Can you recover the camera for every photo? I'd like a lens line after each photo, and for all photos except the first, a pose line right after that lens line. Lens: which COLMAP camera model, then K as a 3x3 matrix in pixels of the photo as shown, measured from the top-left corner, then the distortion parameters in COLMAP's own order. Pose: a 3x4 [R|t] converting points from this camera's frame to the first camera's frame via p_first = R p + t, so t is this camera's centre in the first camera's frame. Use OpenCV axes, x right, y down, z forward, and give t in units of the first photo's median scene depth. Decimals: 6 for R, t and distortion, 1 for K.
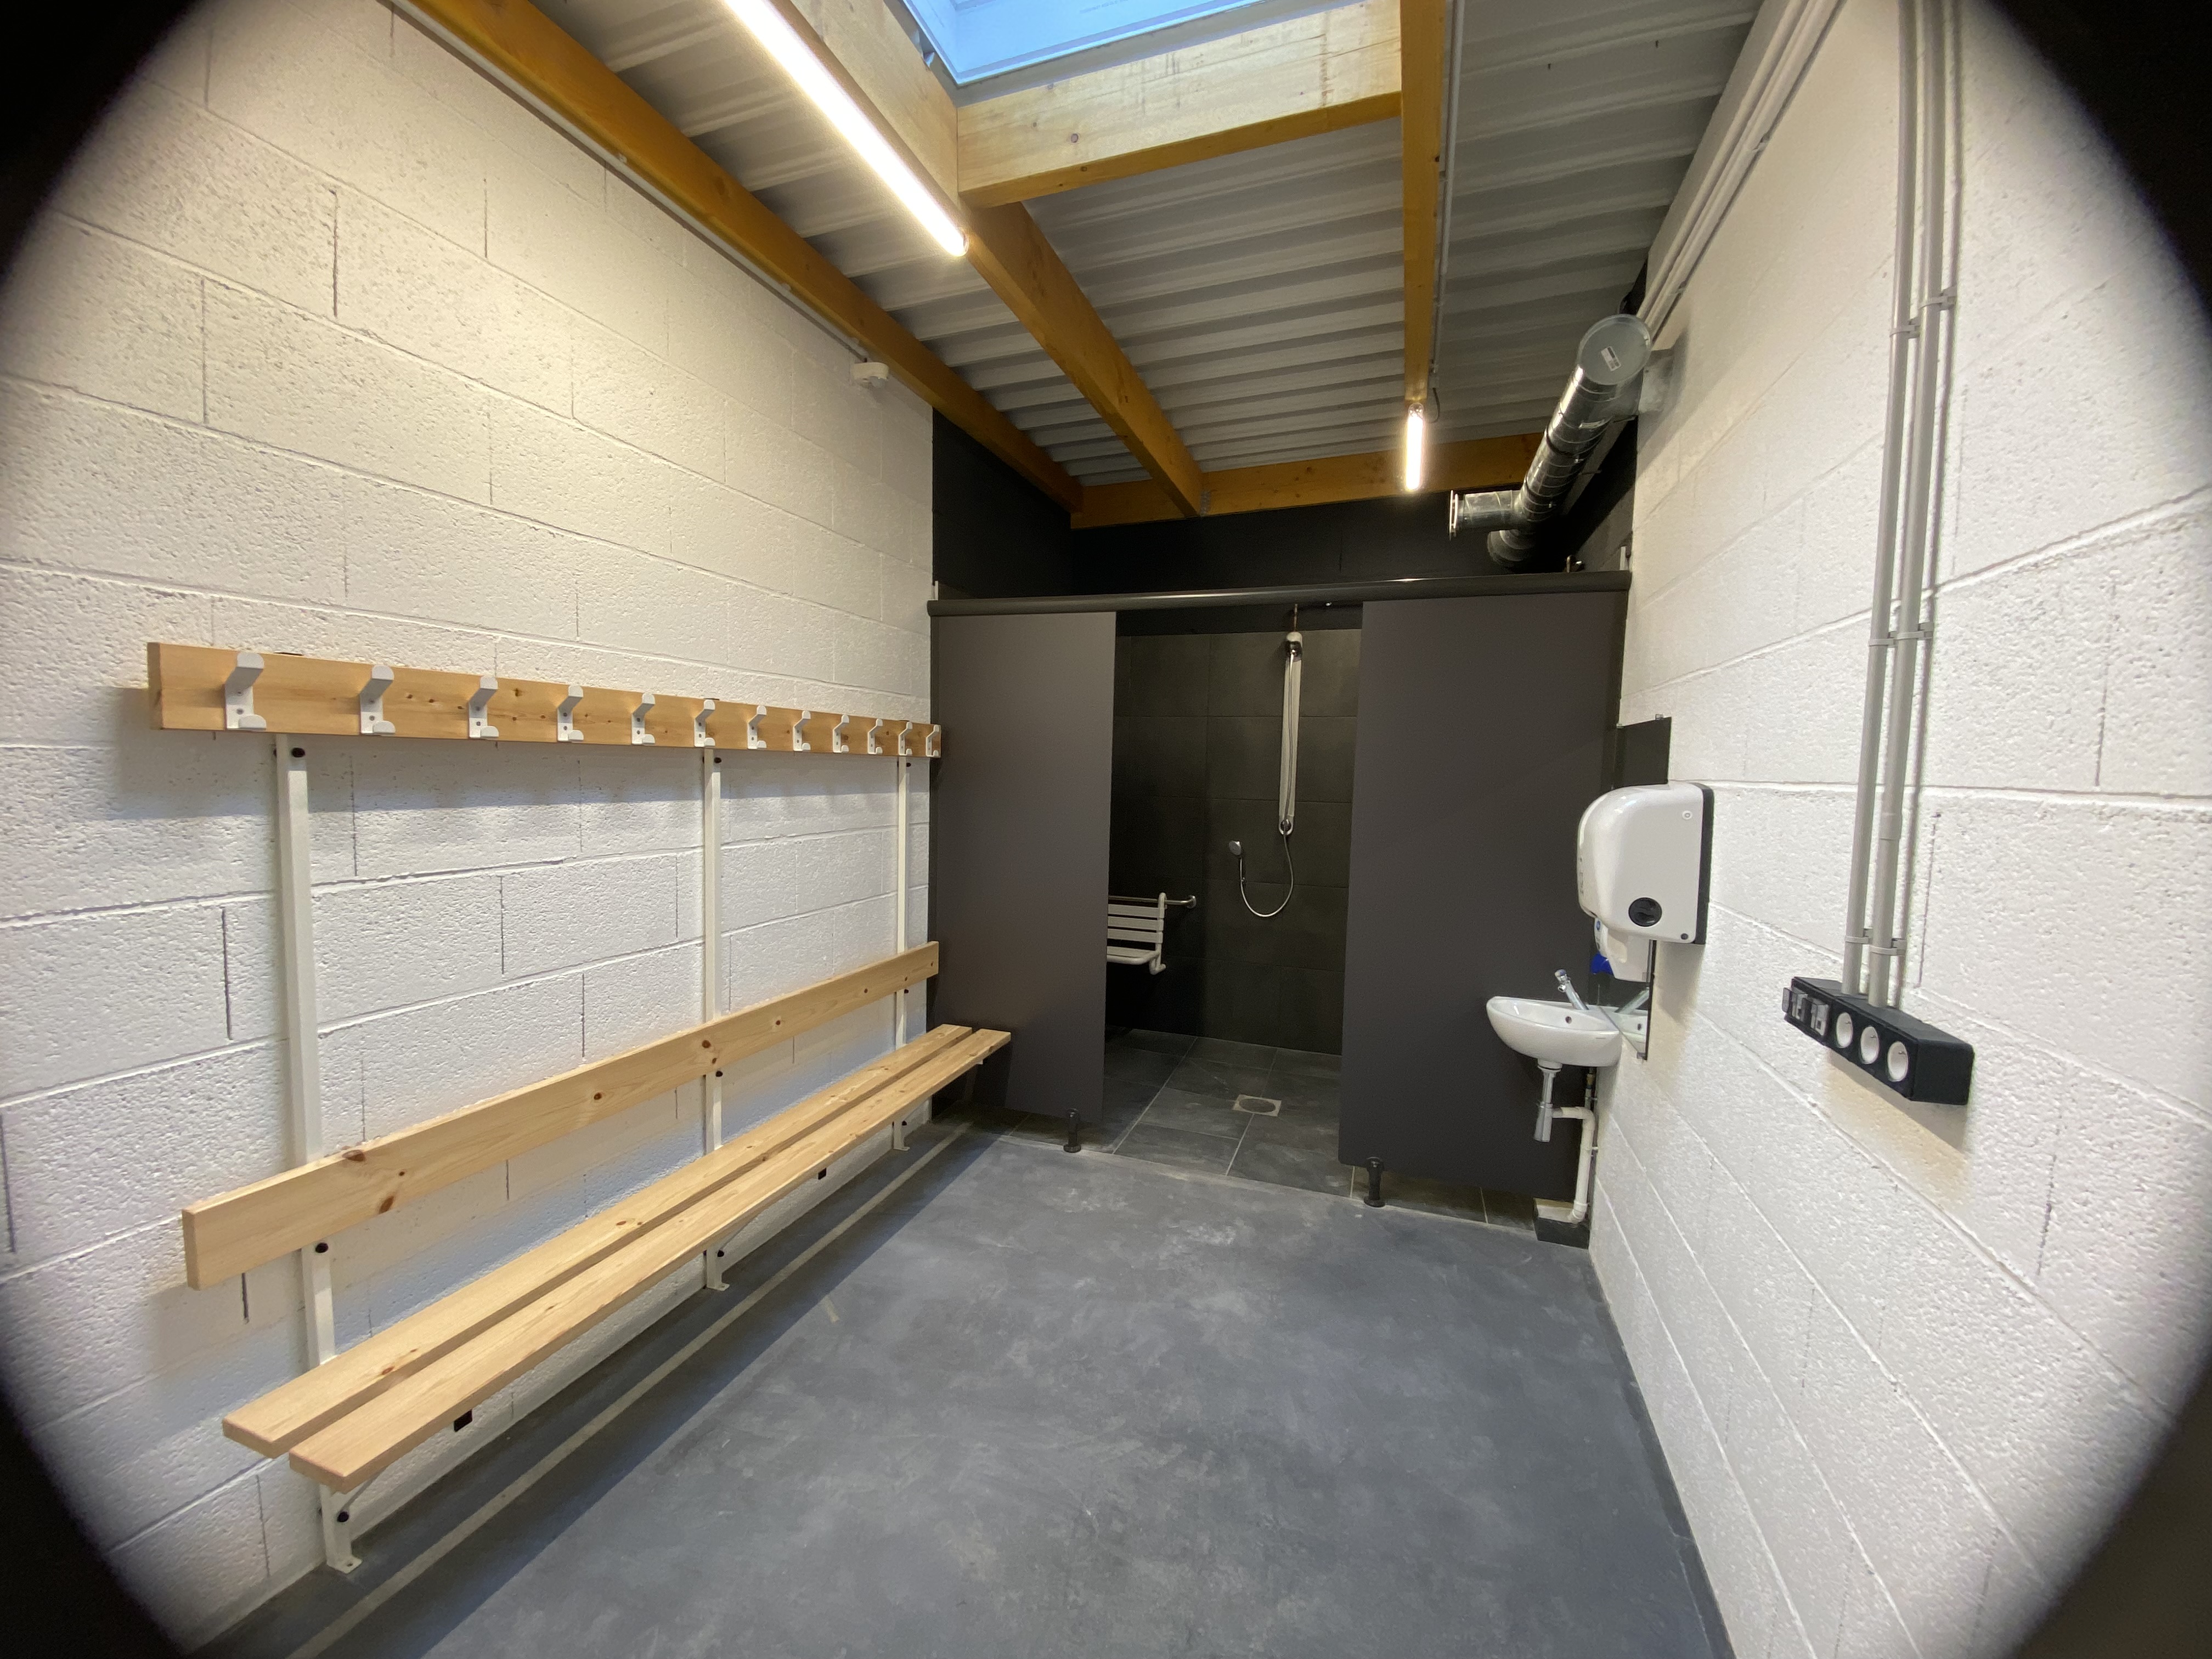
lens RADIAL K [[892.4, 0, 1105.3], [0, 892.4, 832.6], [0, 0, 1]] dist [0.003986, -0.009769]
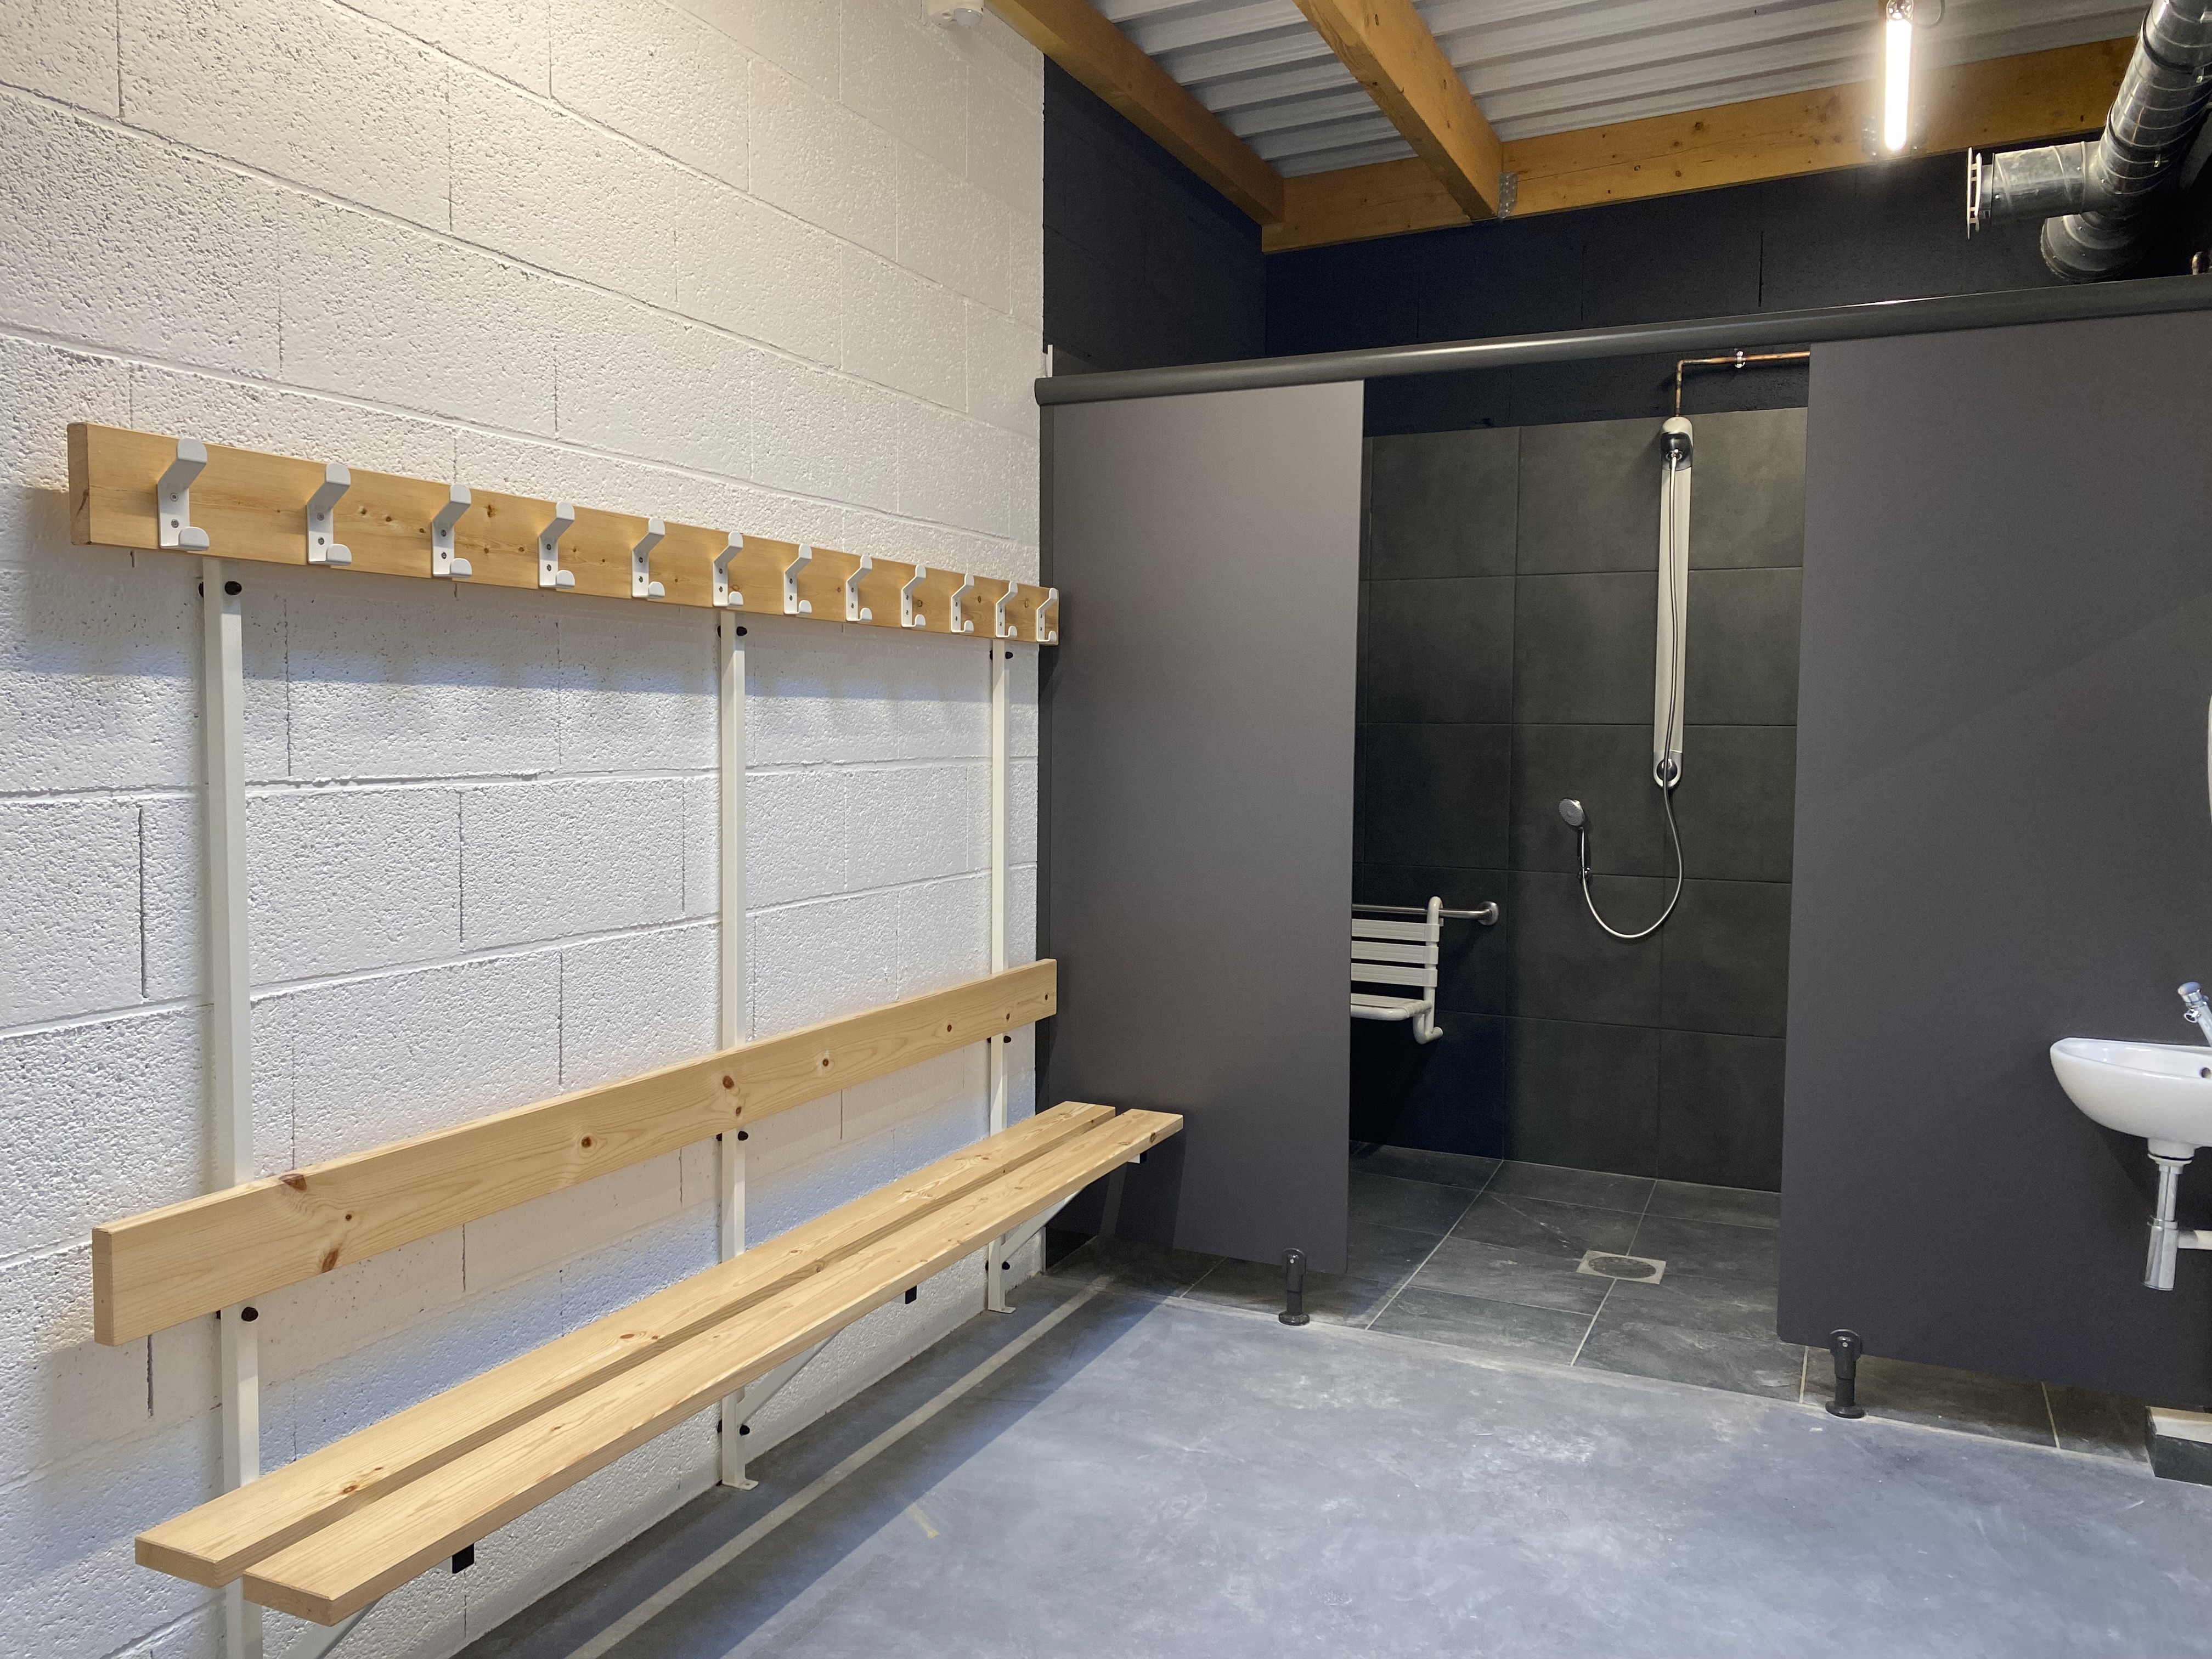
lens RADIAL K [[1696.2, 0, 1103.9], [0, 1696.2, 810.7], [0, 0, 1]] dist [0.017621, -0.009829]
pose [[0.994170, -0.008714, -0.107472, -0.054297], [0.006376, 0.999736, -0.022081, 0.072743], [0.107636, 0.021267, 0.993963, -0.152494]]
